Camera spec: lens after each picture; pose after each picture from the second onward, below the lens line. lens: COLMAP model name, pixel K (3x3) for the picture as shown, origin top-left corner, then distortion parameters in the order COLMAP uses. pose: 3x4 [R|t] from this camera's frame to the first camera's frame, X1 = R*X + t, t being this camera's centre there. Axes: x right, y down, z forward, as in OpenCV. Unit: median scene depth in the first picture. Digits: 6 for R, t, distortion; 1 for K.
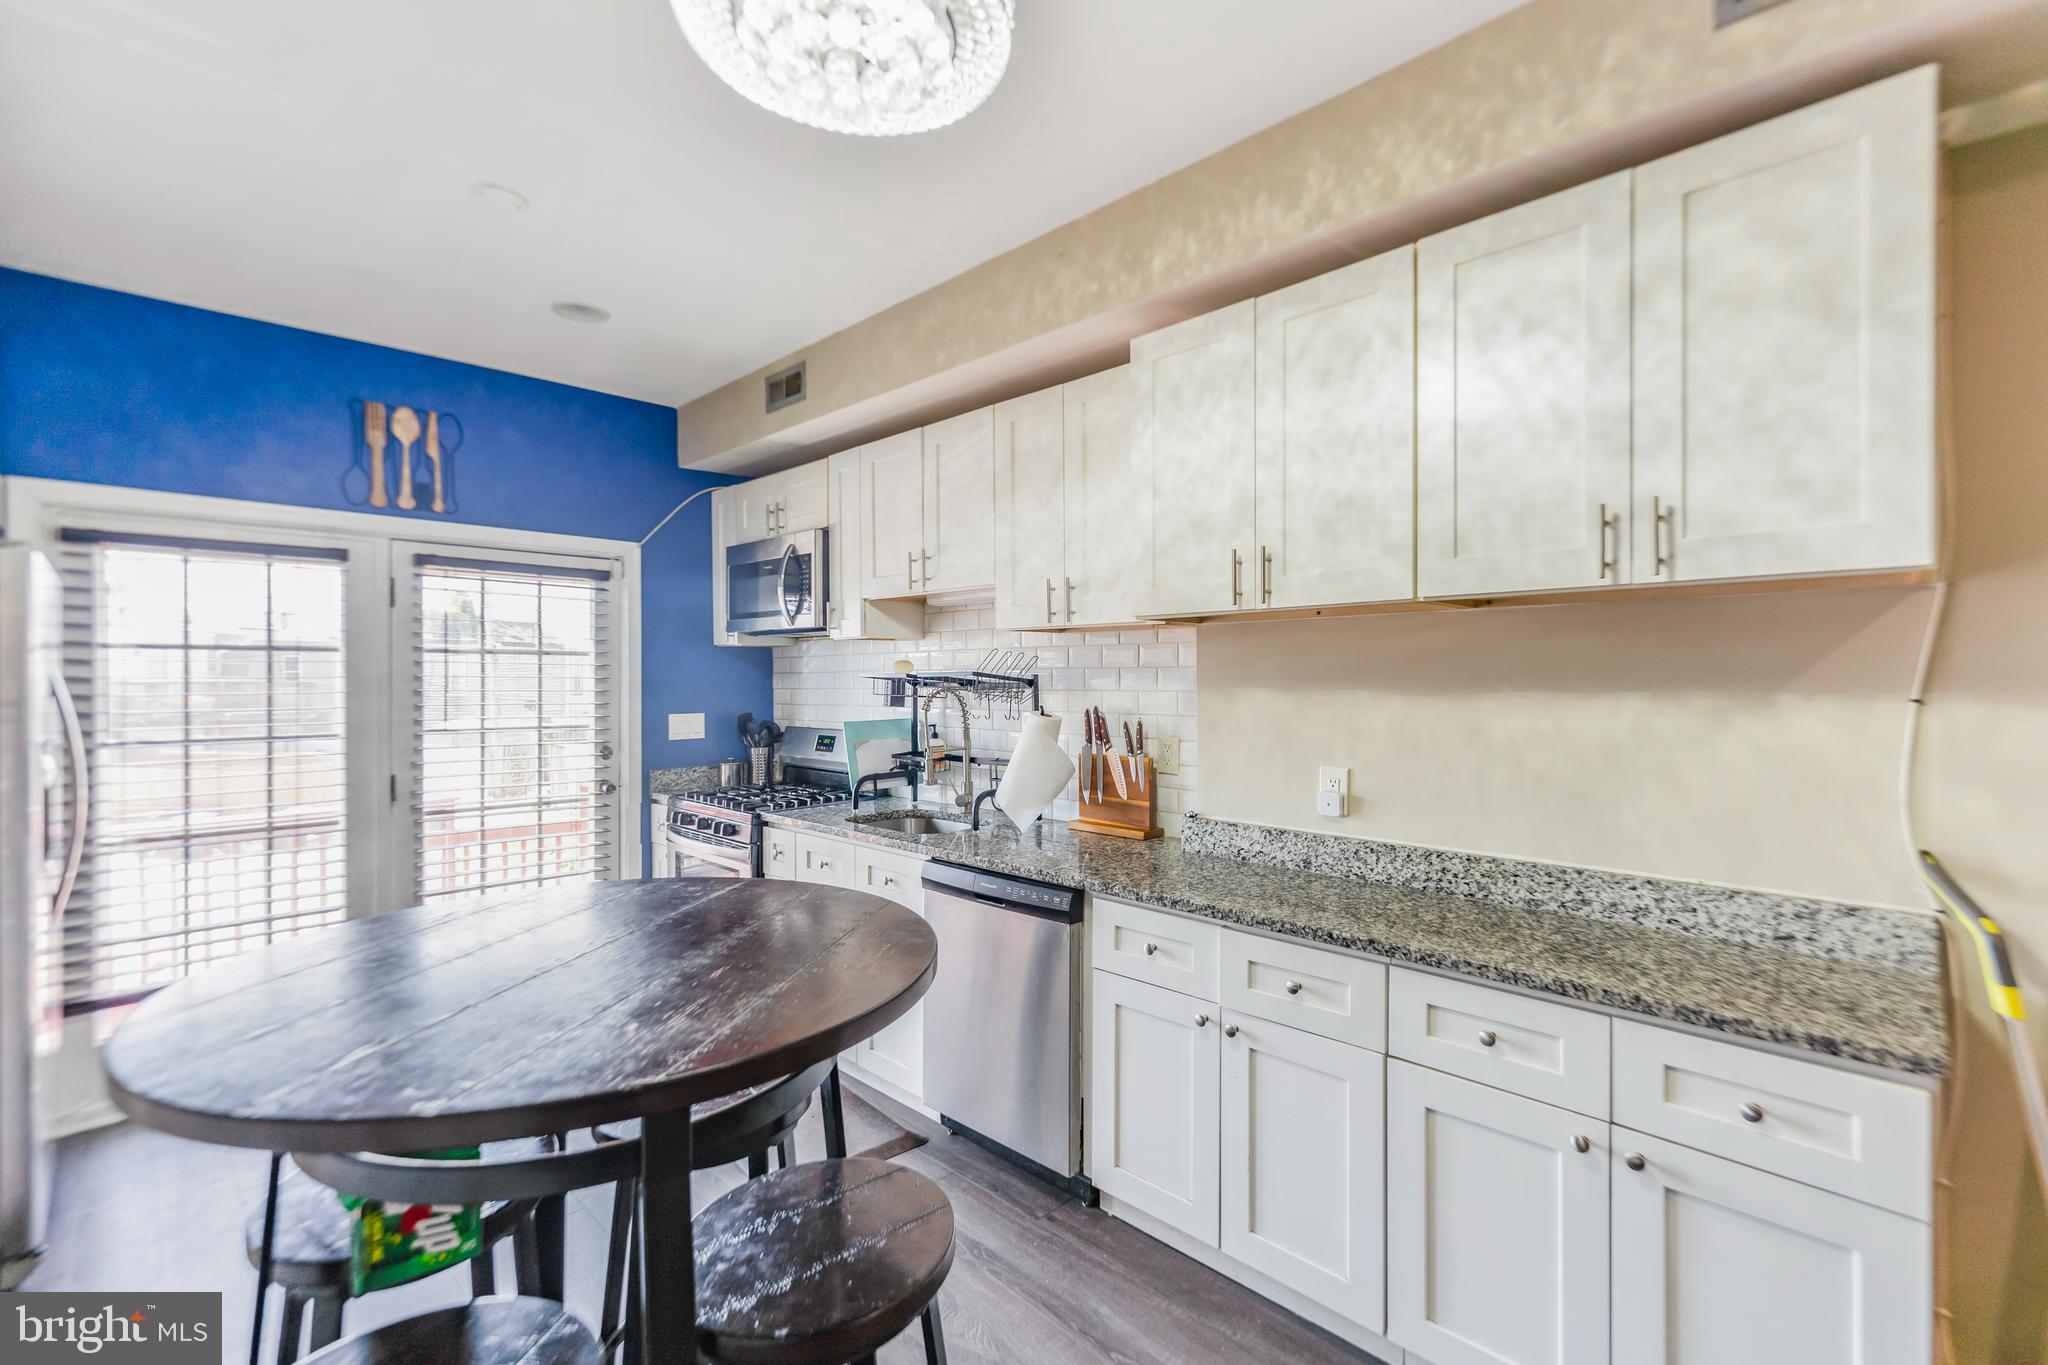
lens RADIAL K [[873.8, 0, 1007.8], [0, 873.8, 679.3], [0, 0, 1]] dist [0.002444, 0.000076]
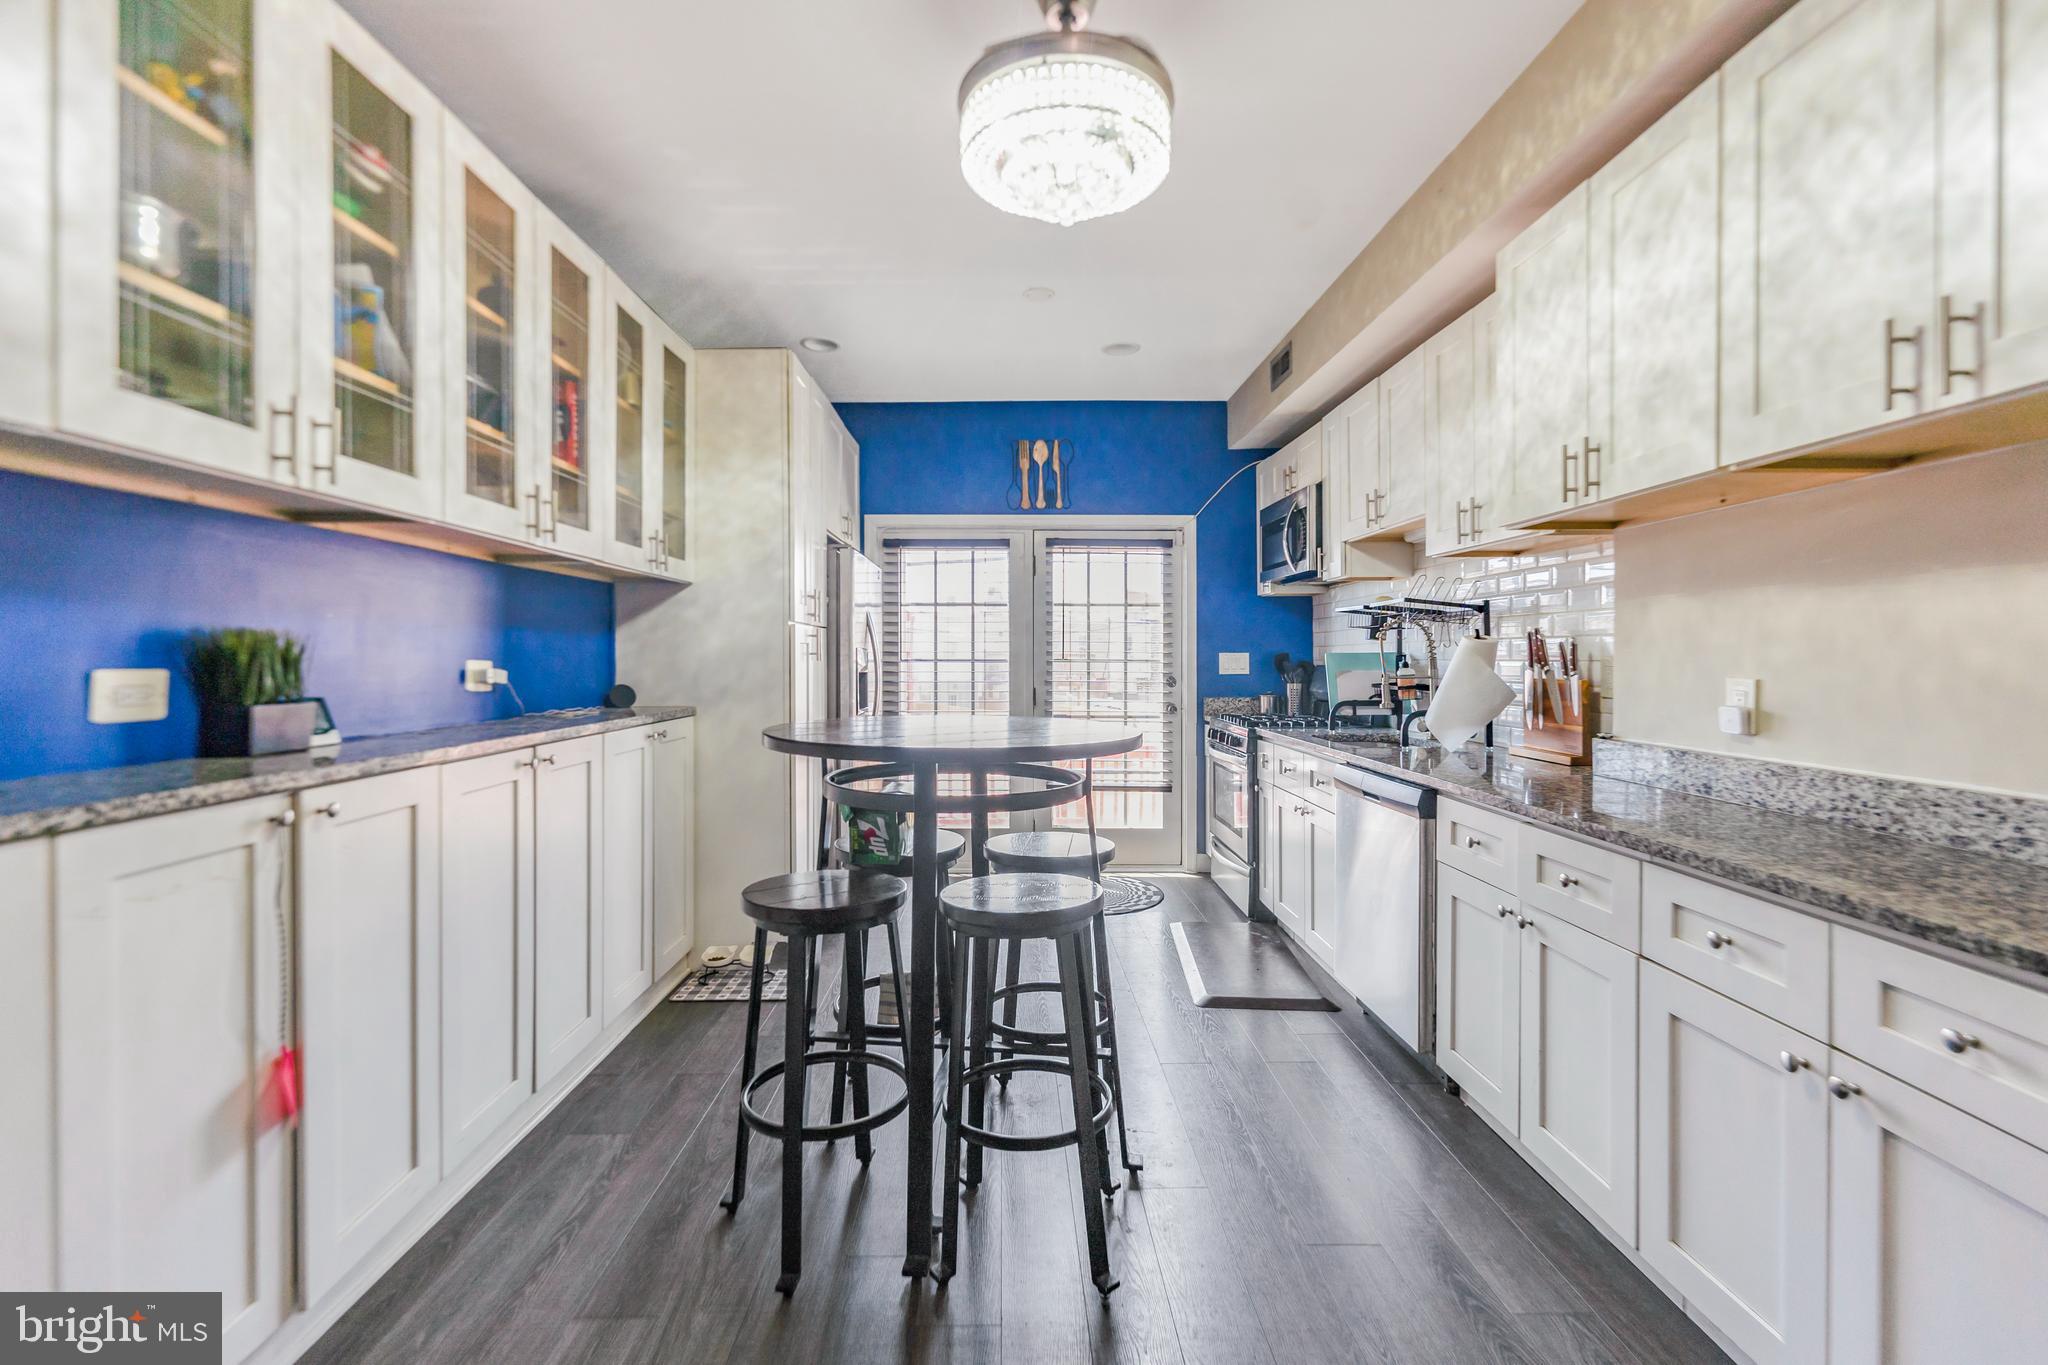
lens RADIAL K [[862.4, 0, 1023.0], [0, 862.4, 663.9], [0, 0, 1]] dist [0.001952, 0.000135]
pose [[0.717425, 0.009541, -0.696570, 0.352100], [-0.004899, 0.999951, 0.008650, 0.063548], [0.696618, -0.002793, 0.717436, -0.079794]]
